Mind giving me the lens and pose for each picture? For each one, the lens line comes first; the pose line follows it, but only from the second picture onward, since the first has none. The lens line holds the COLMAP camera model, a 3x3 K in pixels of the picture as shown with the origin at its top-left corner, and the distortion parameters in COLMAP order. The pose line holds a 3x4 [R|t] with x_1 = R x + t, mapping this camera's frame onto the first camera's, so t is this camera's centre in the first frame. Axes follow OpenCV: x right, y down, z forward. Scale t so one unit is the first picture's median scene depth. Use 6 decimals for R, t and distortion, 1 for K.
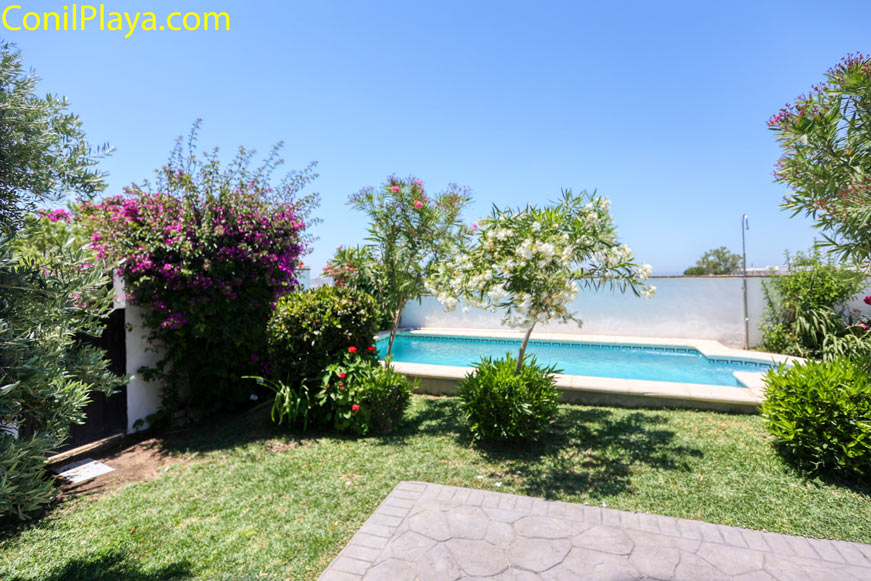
lens RADIAL K [[416.3, 0, 443.4], [0, 416.3, 285.0], [0, 0, 1]] dist [-0.002775, 0.002193]
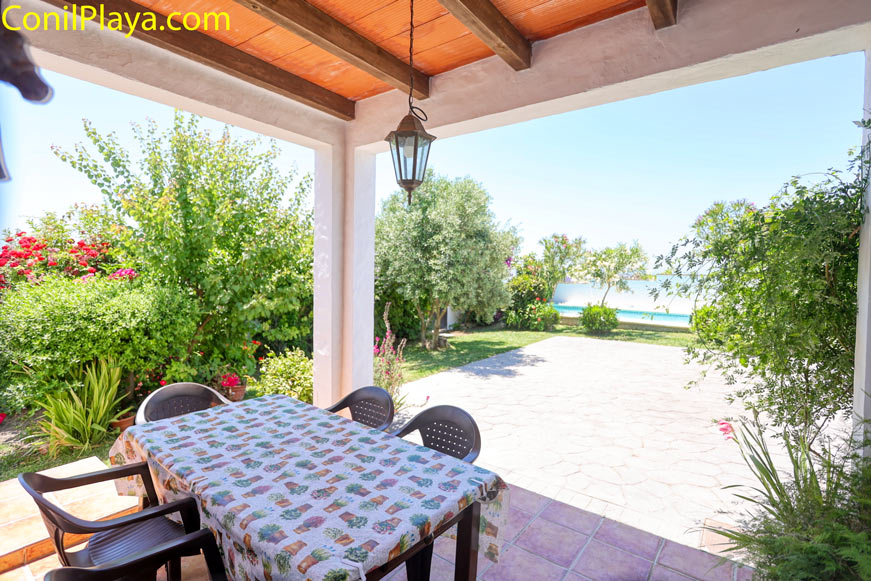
lens RADIAL K [[416.3, 0, 460.9], [0, 416.3, 275.9], [0, 0, 1]] dist [-0.002775, 0.002193]
pose [[0.955359, 0.023210, -0.294534, 0.092068], [-0.026431, 0.999626, -0.006959, 0.040994], [0.294262, 0.014433, 0.955616, -1.696140]]
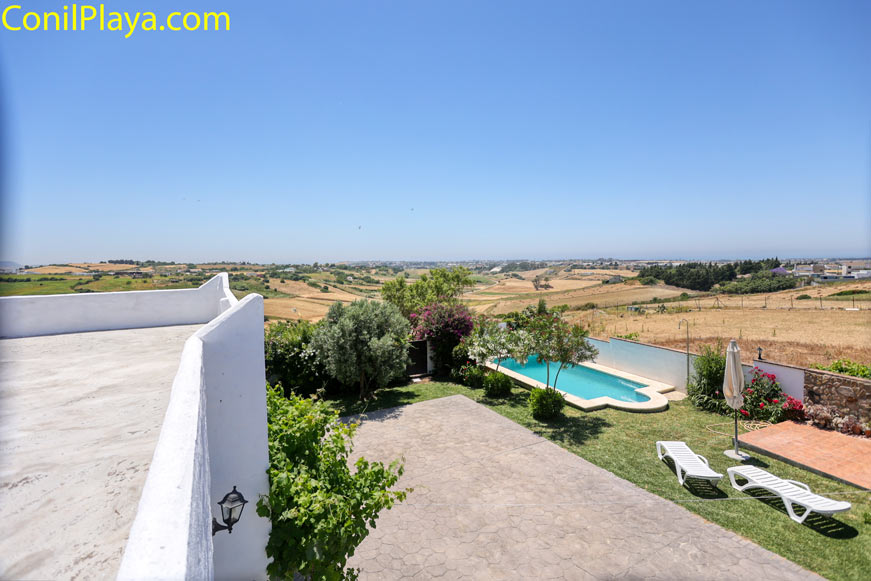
lens RADIAL K [[416.3, 0, 445.1], [0, 416.3, 264.4], [0, 0, 1]] dist [-0.002775, 0.002193]
pose [[0.728297, 0.009604, -0.685195, 2.170713], [-0.011406, 0.999933, 0.001892, -0.719677], [0.685167, 0.006437, 0.728357, -1.833873]]
